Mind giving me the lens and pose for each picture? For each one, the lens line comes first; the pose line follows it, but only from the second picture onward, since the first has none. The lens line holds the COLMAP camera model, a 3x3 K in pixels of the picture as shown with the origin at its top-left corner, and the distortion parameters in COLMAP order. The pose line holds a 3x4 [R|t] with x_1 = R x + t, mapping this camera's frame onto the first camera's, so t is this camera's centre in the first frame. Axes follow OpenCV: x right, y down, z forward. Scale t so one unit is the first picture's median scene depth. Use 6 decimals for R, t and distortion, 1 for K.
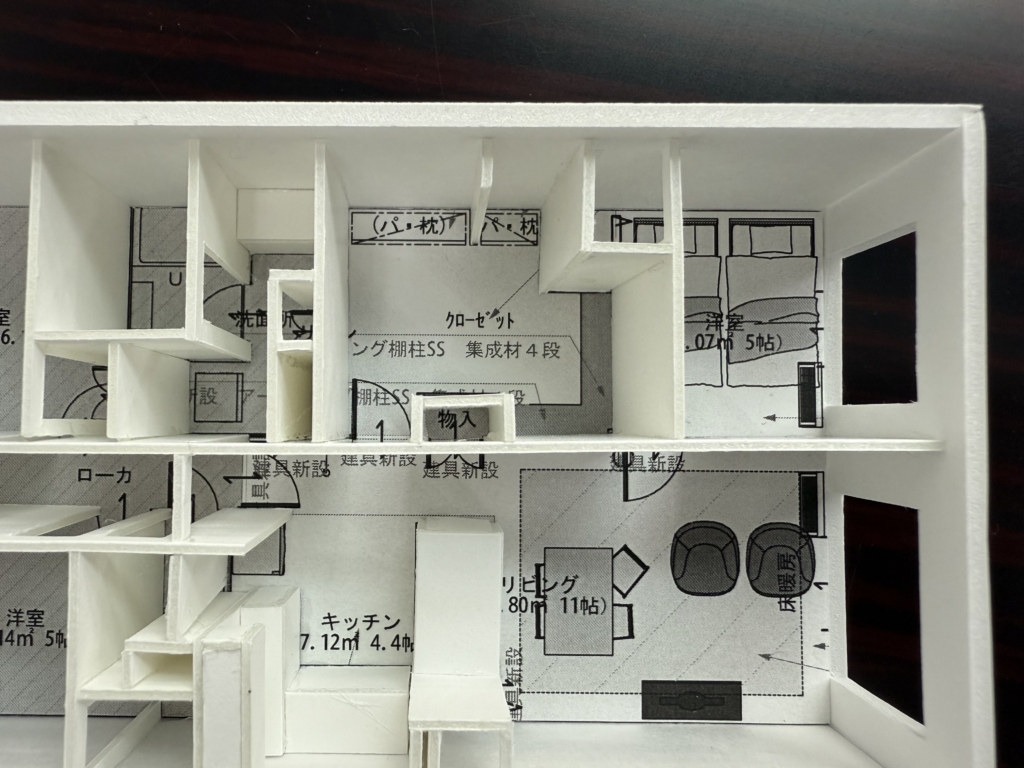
lens RADIAL K [[754.5, 0, 435.7], [0, 754.5, 379.6], [0, 0, 1]] dist [-0.014675, 0.014621]
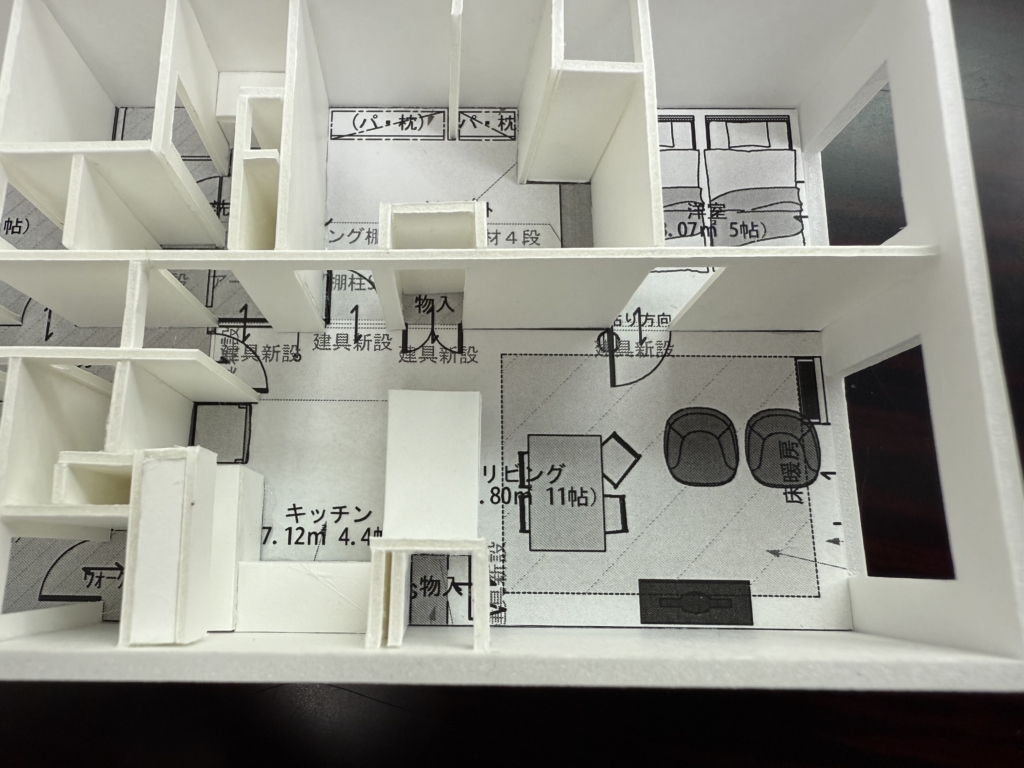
lens RADIAL K [[754.5, 0, 436.5], [0, 754.5, 383.4], [0, 0, 1]] dist [-0.014675, 0.014621]
pose [[0.999992, 0.001341, -0.003765, 0.034439], [-0.001990, 0.984013, -0.178087, 0.326390], [0.003466, 0.178093, 0.984008, 0.070106]]
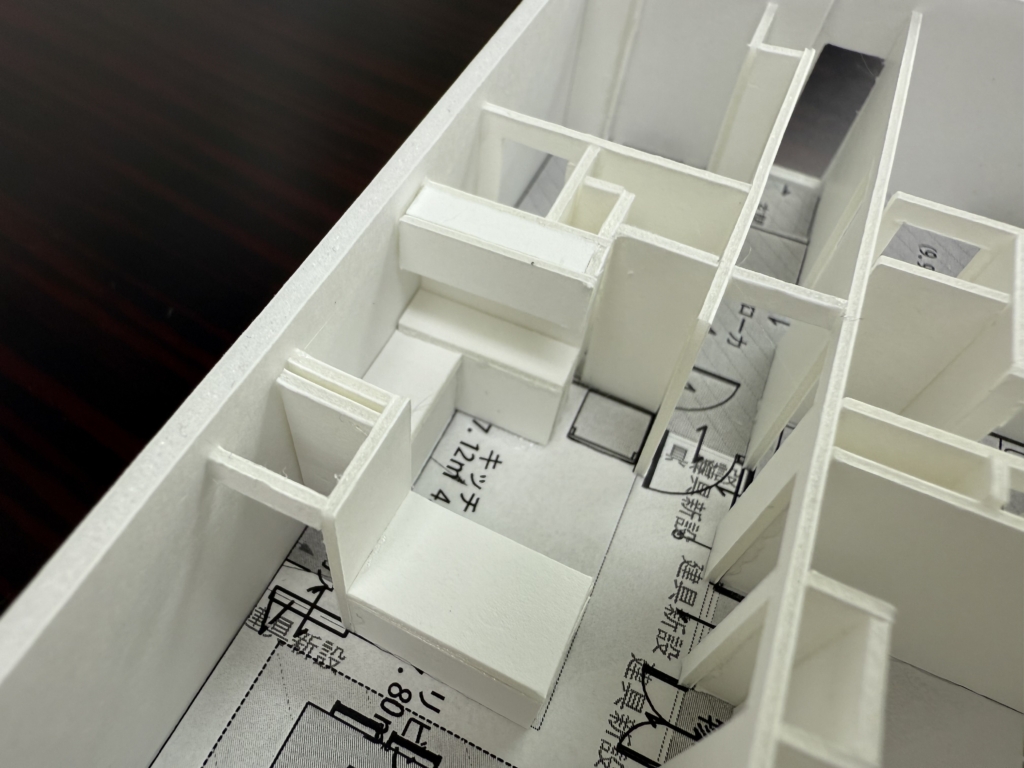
lens RADIAL K [[752.5, 0, 441.1], [0, 752.5, 385.8], [0, 0, 1]] dist [0.004407, 0.018218]
pose [[-0.435295, 0.723643, -0.535592, 0.240232], [-0.900168, -0.340130, 0.272047, 0.181208], [0.014693, 0.600543, 0.799457, 0.331599]]
